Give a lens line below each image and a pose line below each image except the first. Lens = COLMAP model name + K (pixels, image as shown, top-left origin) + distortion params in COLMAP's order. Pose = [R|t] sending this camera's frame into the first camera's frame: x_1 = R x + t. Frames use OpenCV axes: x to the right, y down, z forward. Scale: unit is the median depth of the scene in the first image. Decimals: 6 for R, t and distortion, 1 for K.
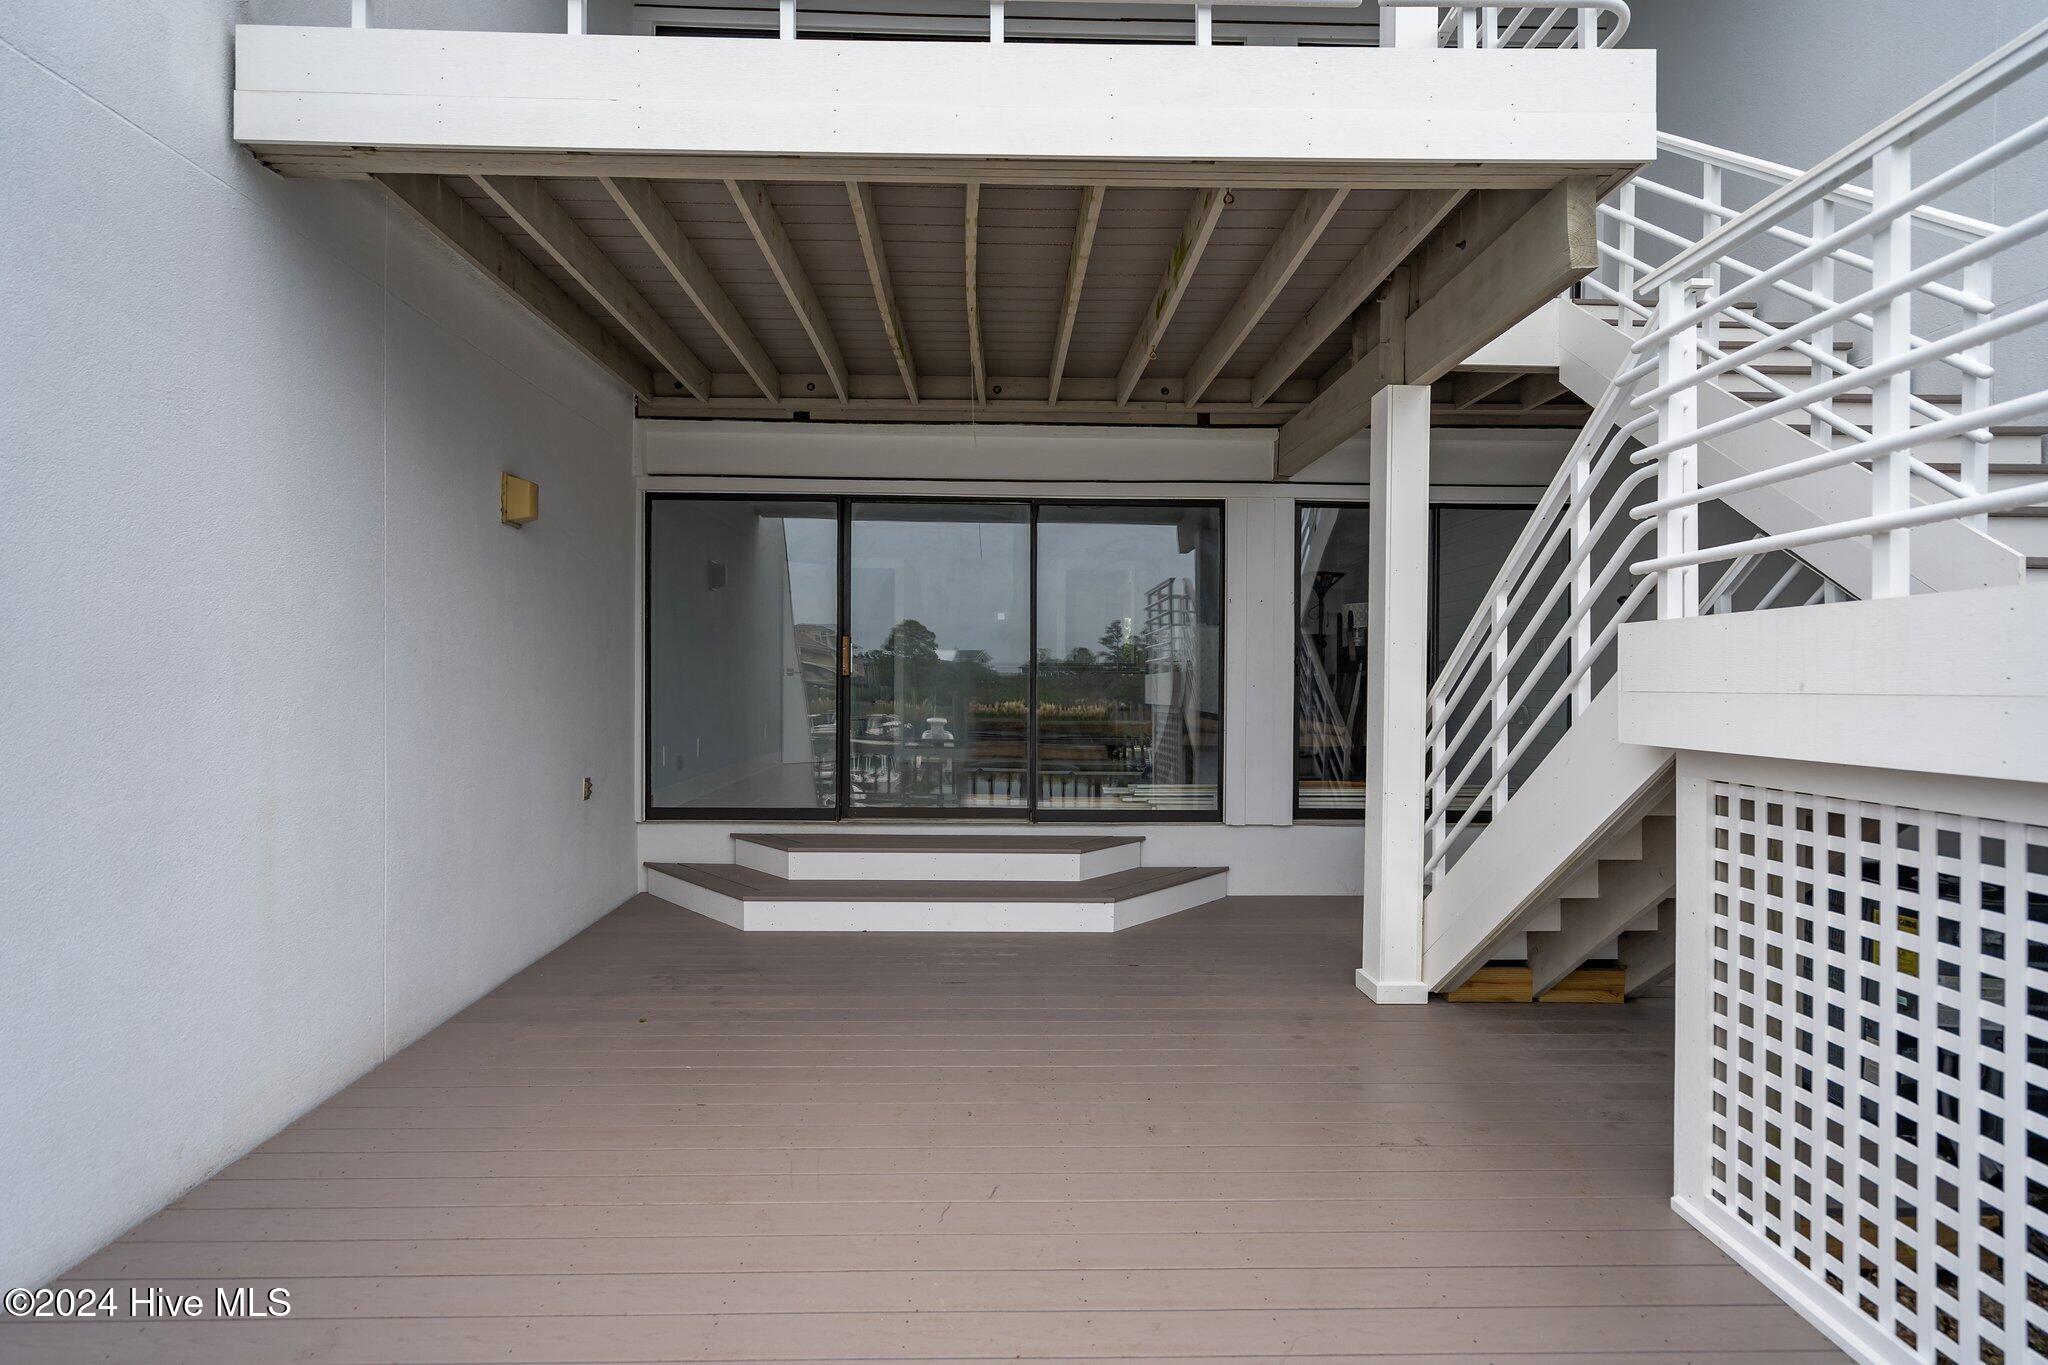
lens RADIAL K [[964.8, 0, 1024.0], [0, 964.8, 682.5], [0, 0, 1]] dist [0.015375, -0.000432]
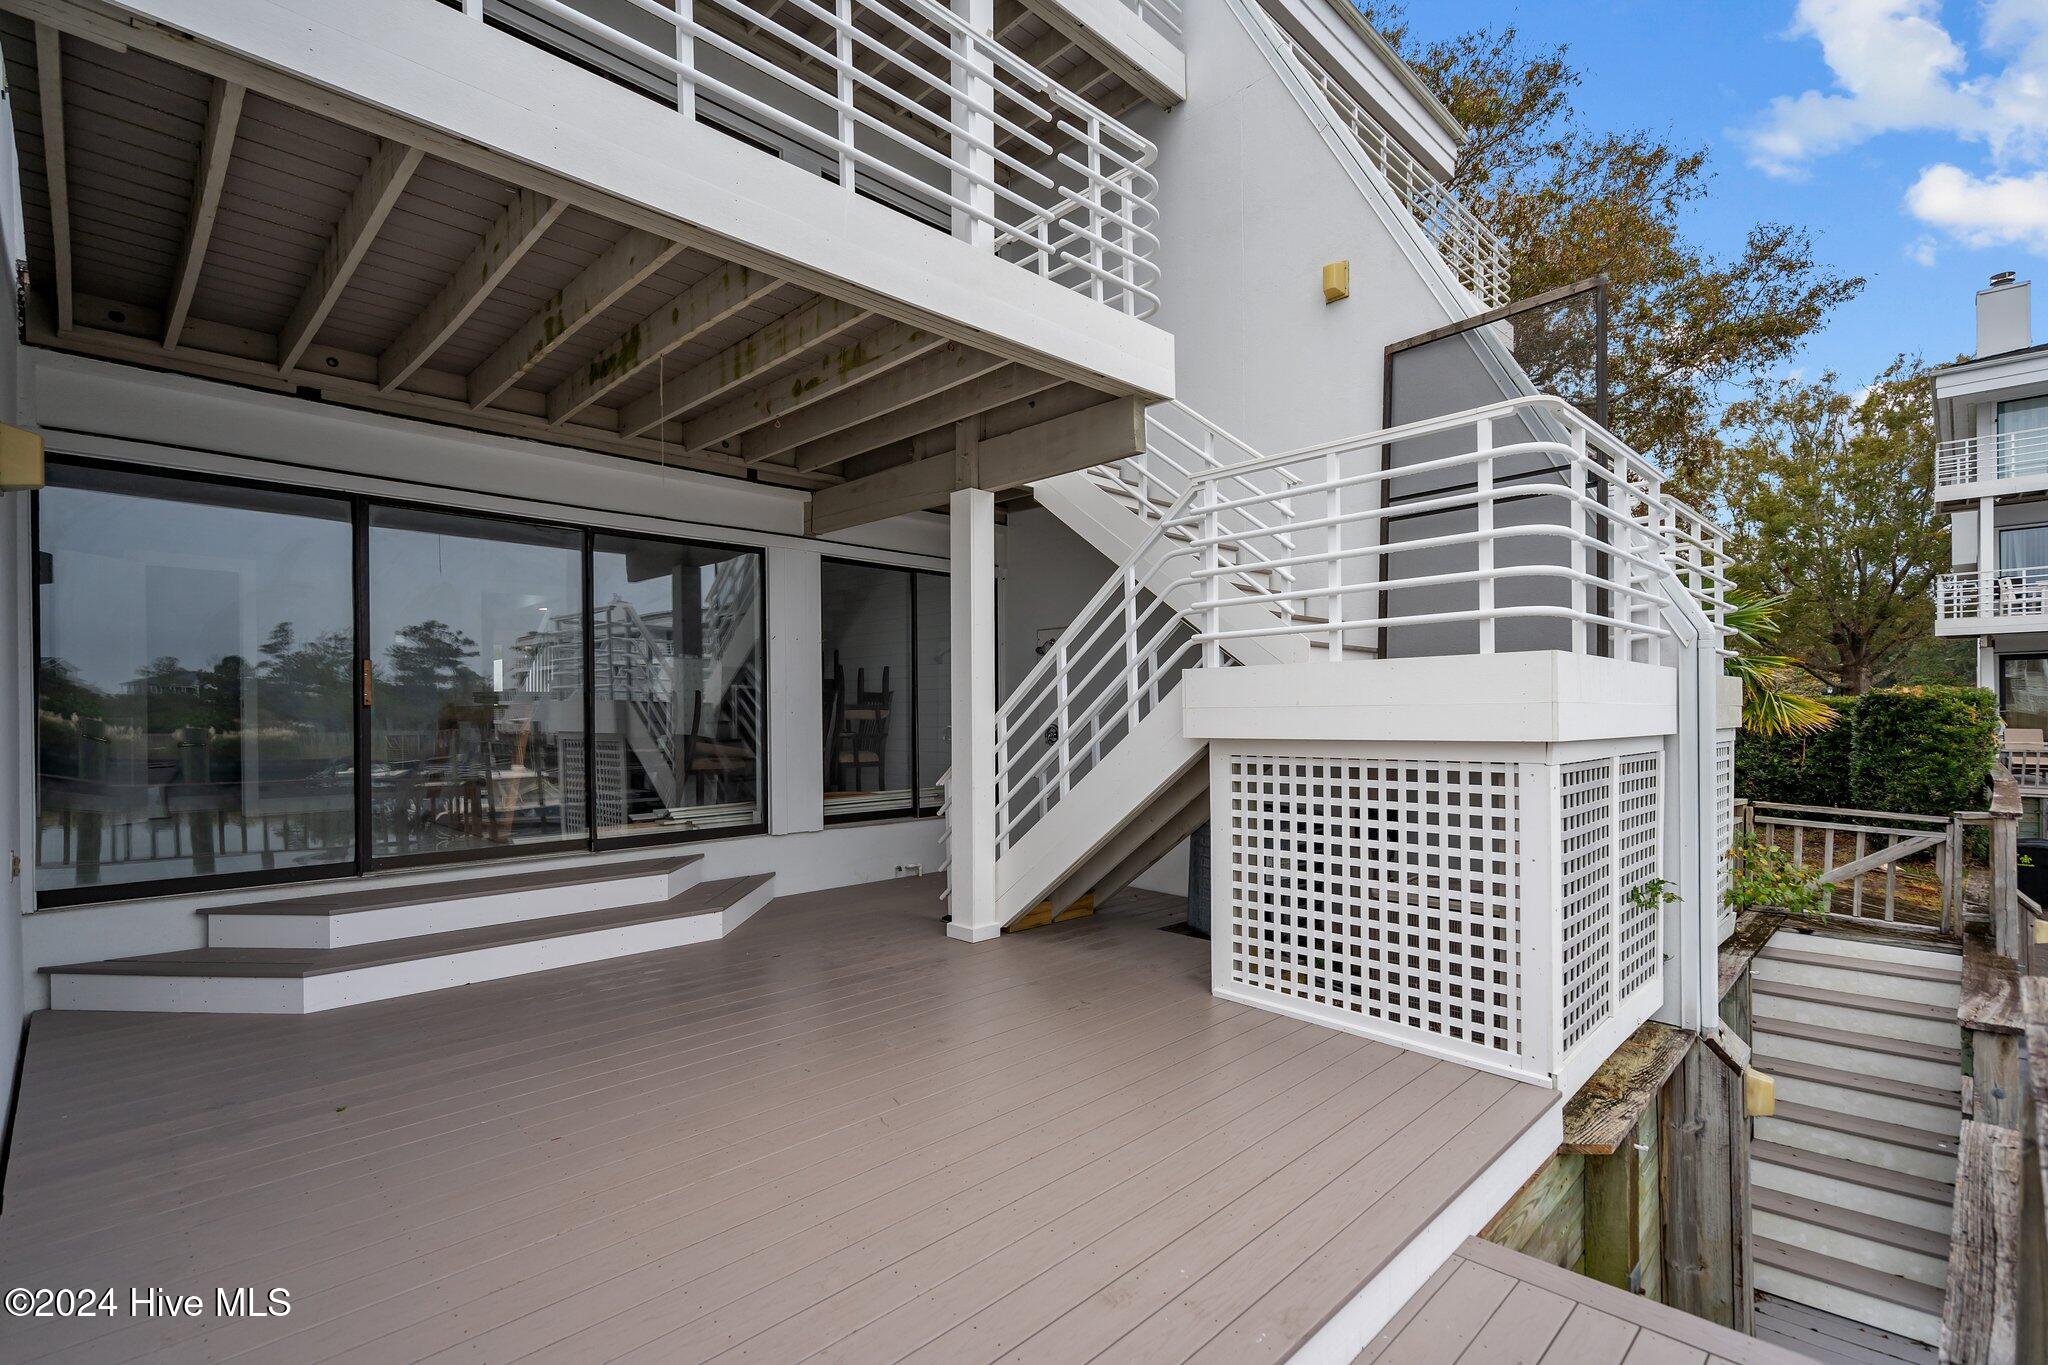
lens RADIAL K [[951.0, 0, 1030.8], [0, 951.0, 710.2], [0, 0, 1]] dist [0.011210, 0.000185]
pose [[0.727285, -0.009468, 0.686270, -0.378919], [0.012585, 0.999921, 0.000458, 0.004290], [-0.686220, 0.008304, 0.727346, -0.023356]]
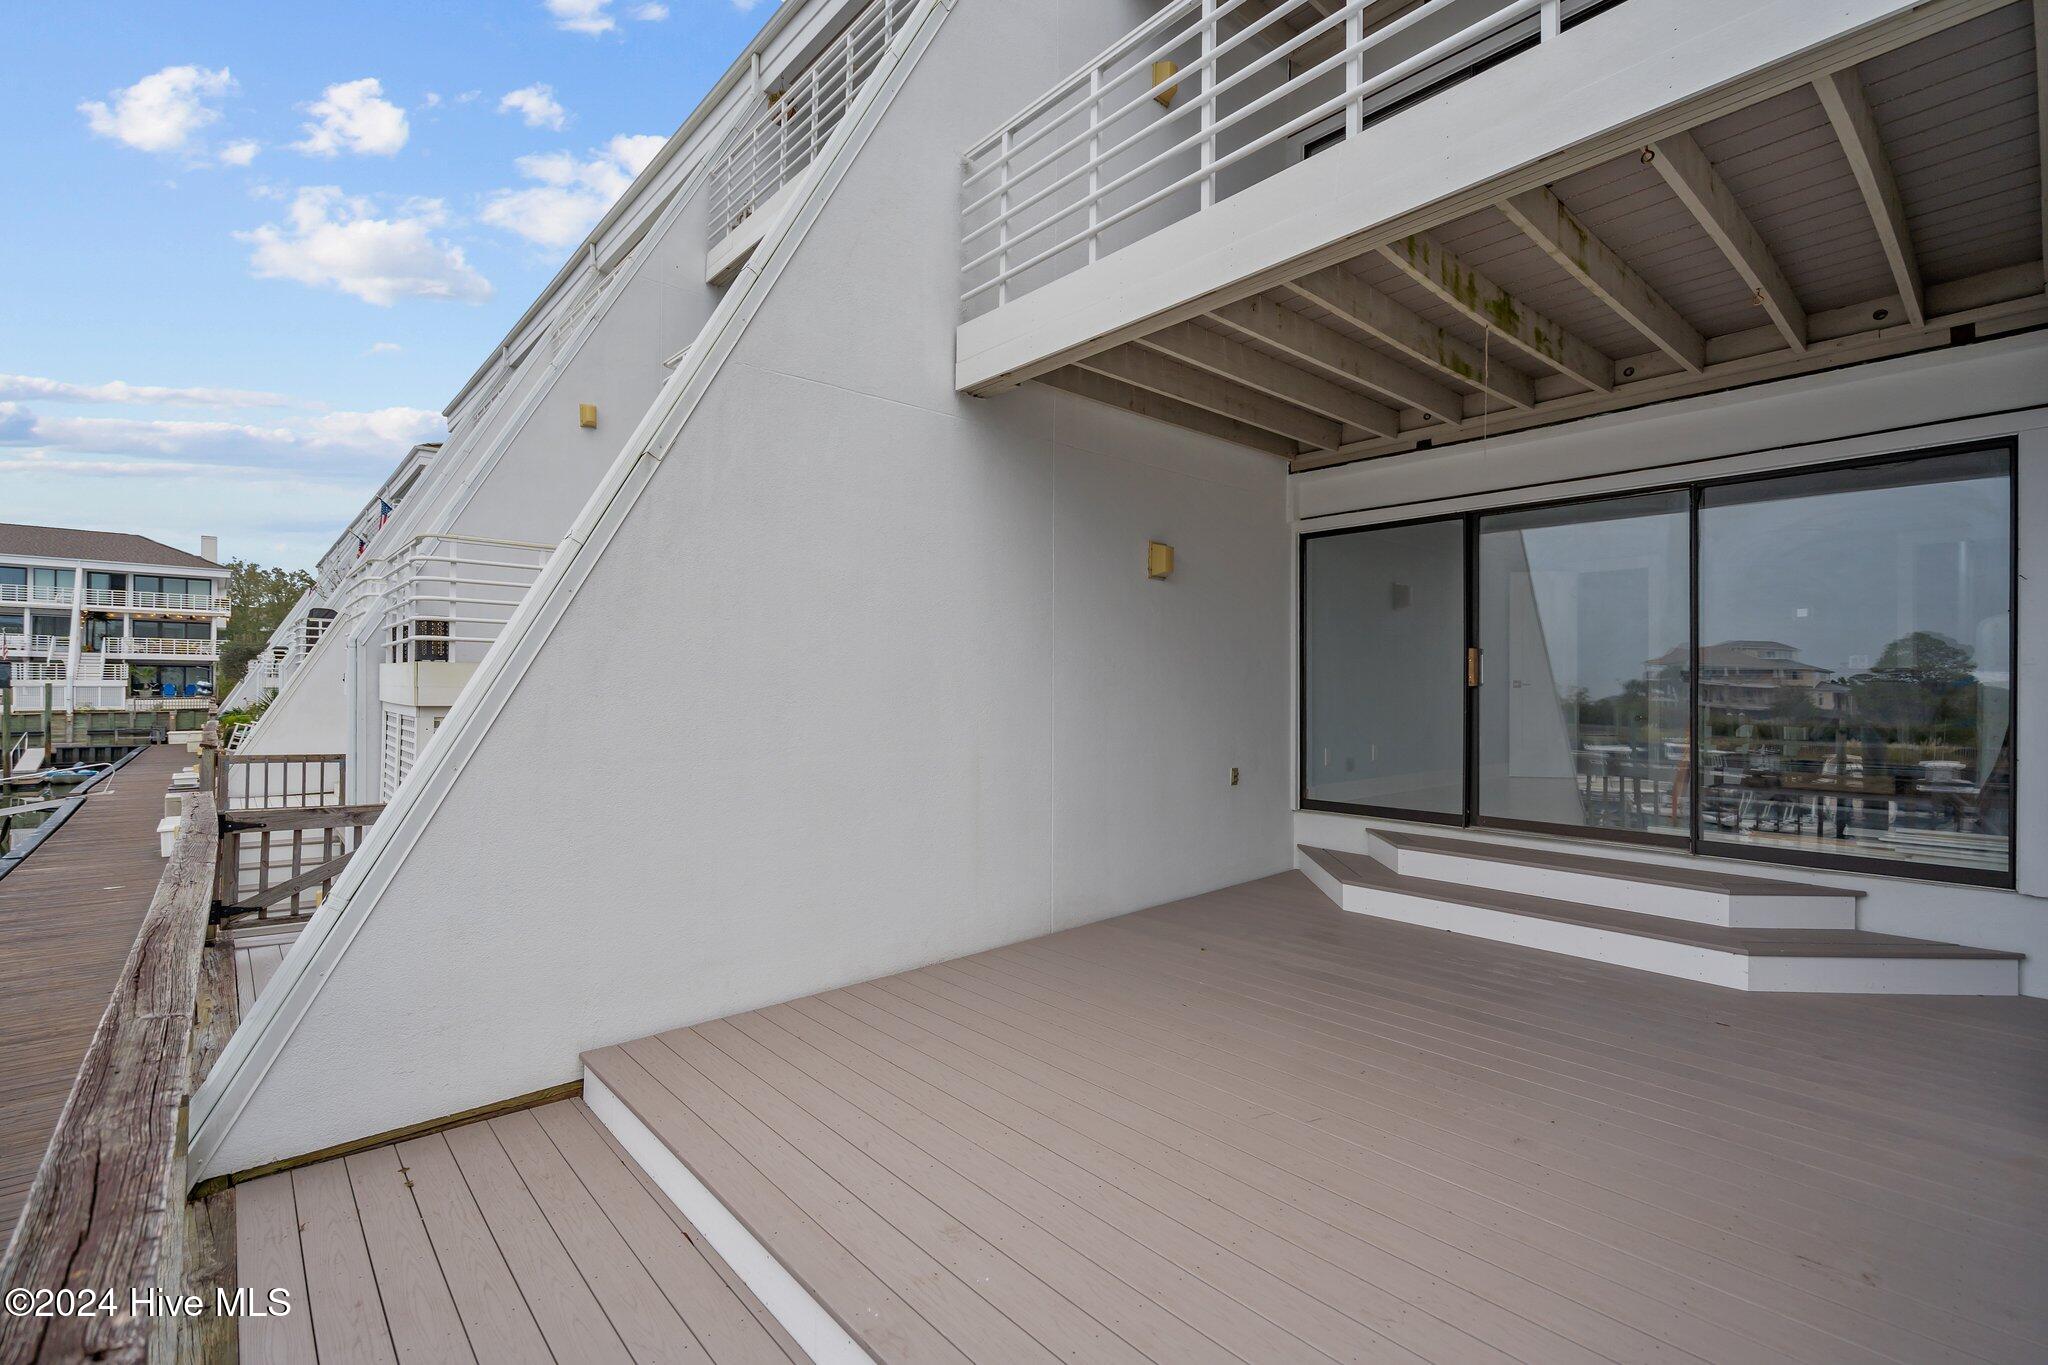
lens RADIAL K [[942.9, 0, 1025.9], [0, 942.9, 676.6], [0, 0, 1]] dist [0.001079, 0.000265]
pose [[0.643117, -0.013962, -0.765640, 0.309133], [-0.002842, 0.999783, -0.020619, 0.004832], [0.765762, 0.015436, 0.642938, -0.006919]]
